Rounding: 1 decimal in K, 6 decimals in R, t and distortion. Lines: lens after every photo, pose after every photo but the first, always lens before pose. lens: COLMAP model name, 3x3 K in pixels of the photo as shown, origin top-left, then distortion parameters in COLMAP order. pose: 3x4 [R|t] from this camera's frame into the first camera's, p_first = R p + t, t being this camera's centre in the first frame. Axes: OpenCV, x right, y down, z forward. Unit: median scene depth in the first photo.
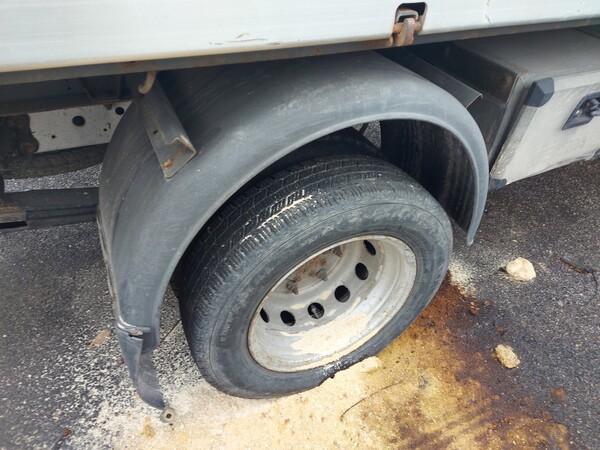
lens RADIAL K [[430.3, 0, 301.5], [0, 430.3, 228.7], [0, 0, 1]] dist [0.105293, -0.106235]
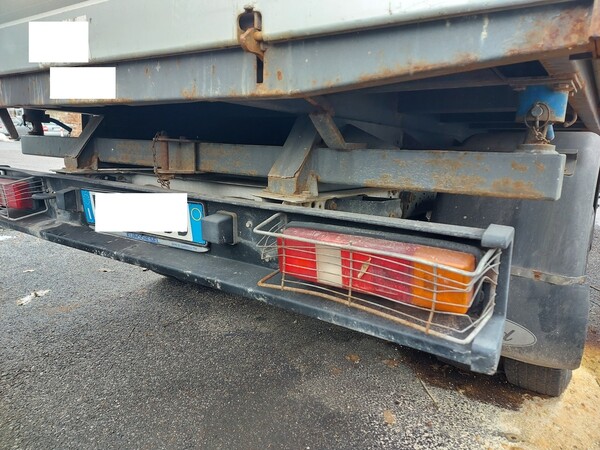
lens RADIAL K [[430.3, 0, 301.5], [0, 430.3, 228.7], [0, 0, 1]] dist [0.105293, -0.106235]
pose [[0.867420, -0.115440, 0.484000, -1.319171], [0.332756, 0.857782, -0.391770, 0.251828], [-0.369941, 0.500883, 0.782470, 0.084091]]
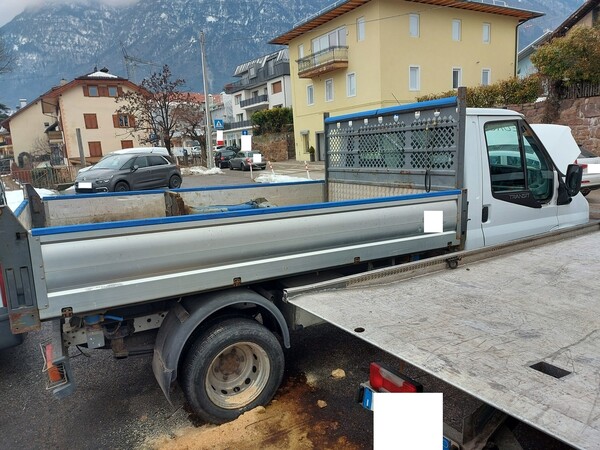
lens RADIAL K [[431.9, 0, 296.6], [0, 431.9, 230.8], [0, 0, 1]] dist [0.109420, -0.101039]
pose [[0.994538, -0.097727, 0.036651, 0.416806], [0.102885, 0.858821, -0.501837, 0.795672], [0.017567, 0.502867, 0.864185, -1.775166]]
